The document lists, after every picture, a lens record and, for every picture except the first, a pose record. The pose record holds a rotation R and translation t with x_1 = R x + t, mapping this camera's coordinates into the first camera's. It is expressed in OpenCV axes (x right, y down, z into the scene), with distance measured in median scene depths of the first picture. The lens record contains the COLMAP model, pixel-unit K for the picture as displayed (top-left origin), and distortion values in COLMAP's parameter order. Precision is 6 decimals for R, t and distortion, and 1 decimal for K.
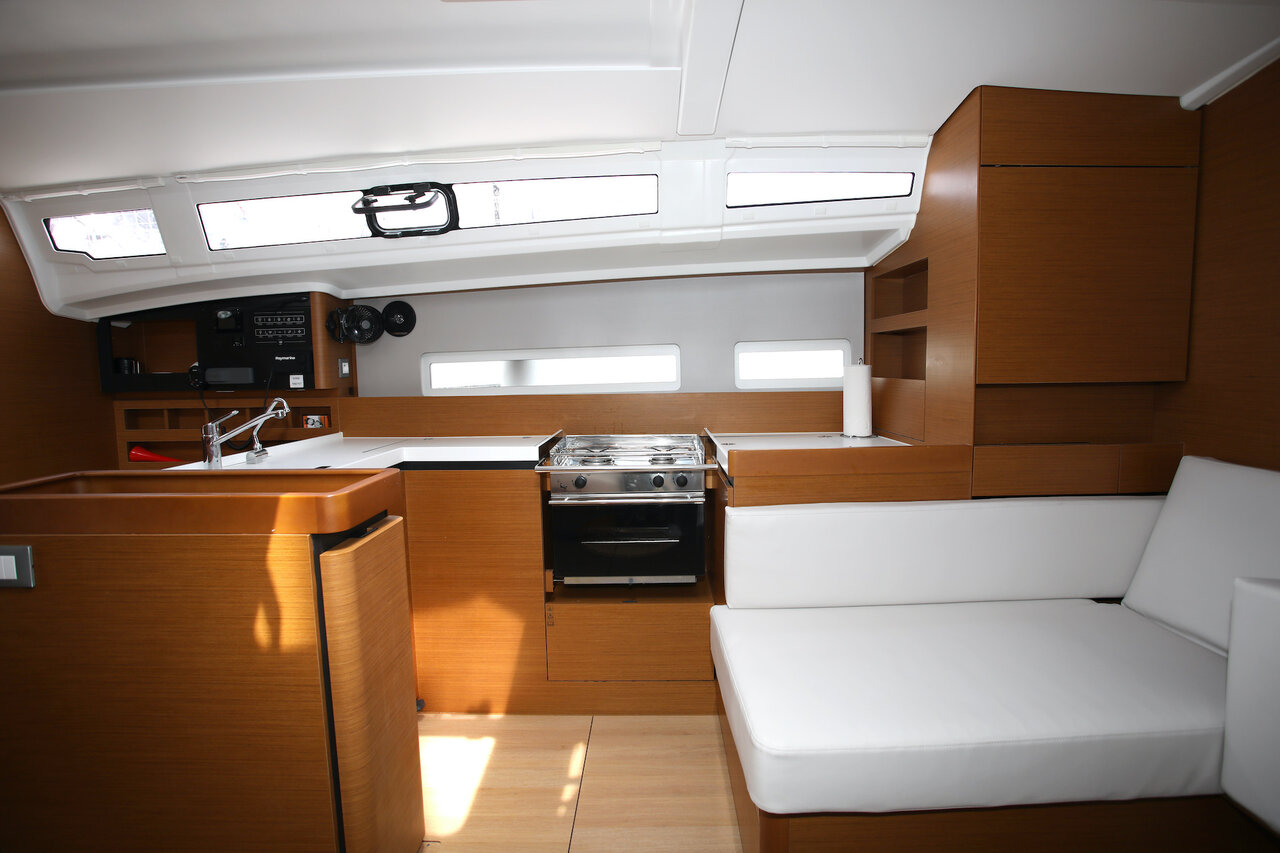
lens RADIAL K [[633.6, 0, 640.0], [0, 633.6, 426.5], [0, 0, 1]] dist [0.000226, 0.000409]
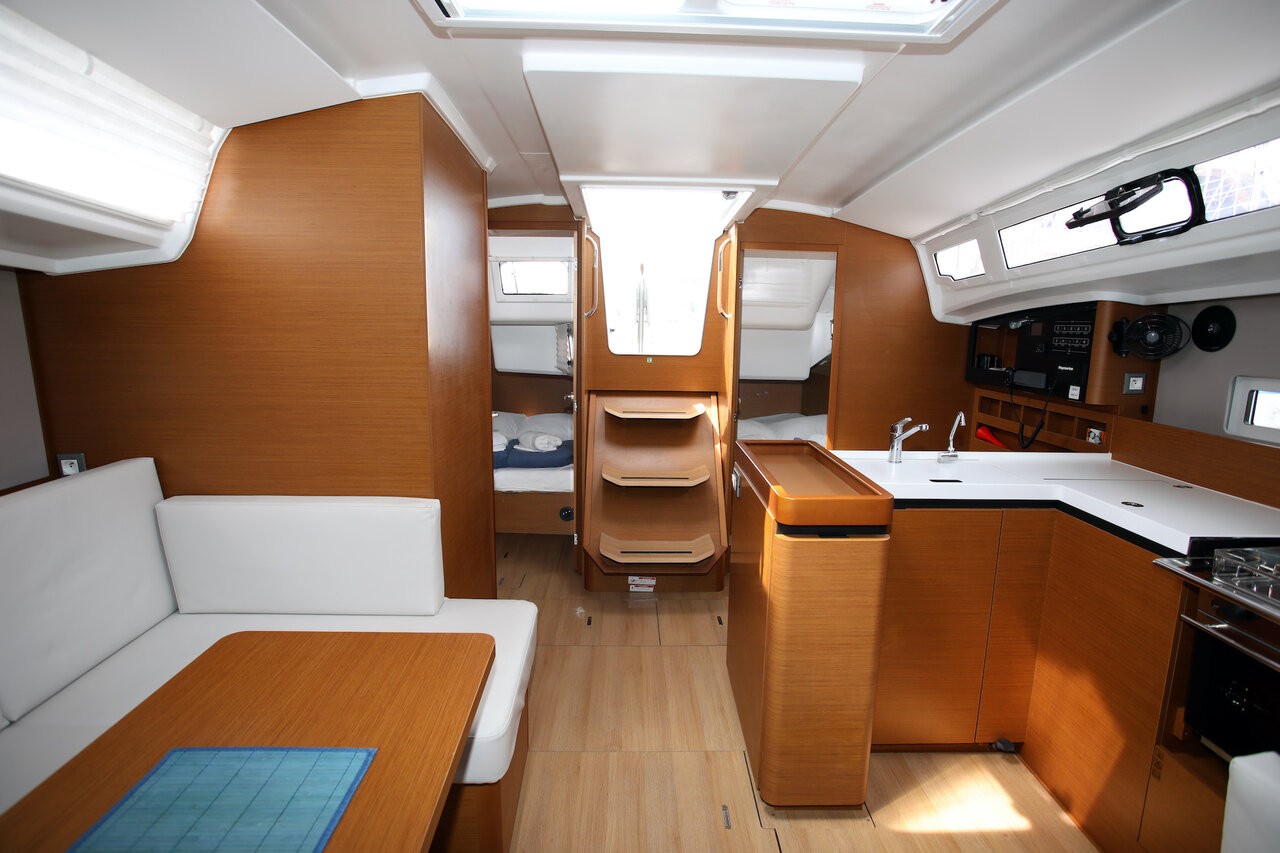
lens RADIAL K [[631.8, 0, 641.2], [0, 631.8, 446.5], [0, 0, 1]] dist [-0.002638, -0.000262]
pose [[0.044533, 0.216872, -0.975184, 0.405954], [-0.109863, 0.971295, 0.210991, -0.125520], [0.992949, 0.097741, 0.067081, 0.287410]]
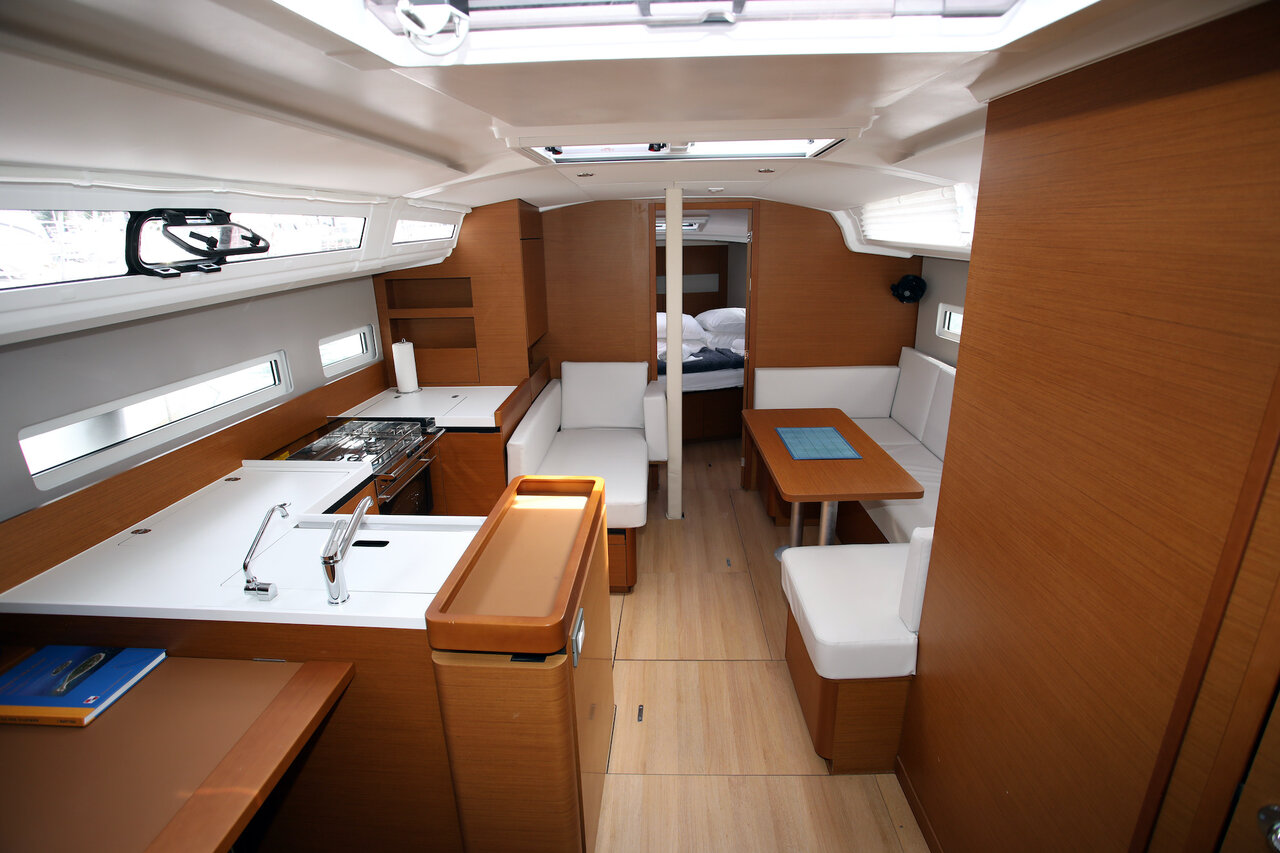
lens RADIAL K [[633.6, 0, 640.0], [0, 633.6, 426.5], [0, 0, 1]] dist [0.000226, 0.000409]
pose [[0.014298, -0.292635, 0.956117, -0.992522], [0.099137, 0.951918, 0.289868, -0.256635], [-0.994971, 0.090642, 0.042621, 0.395550]]
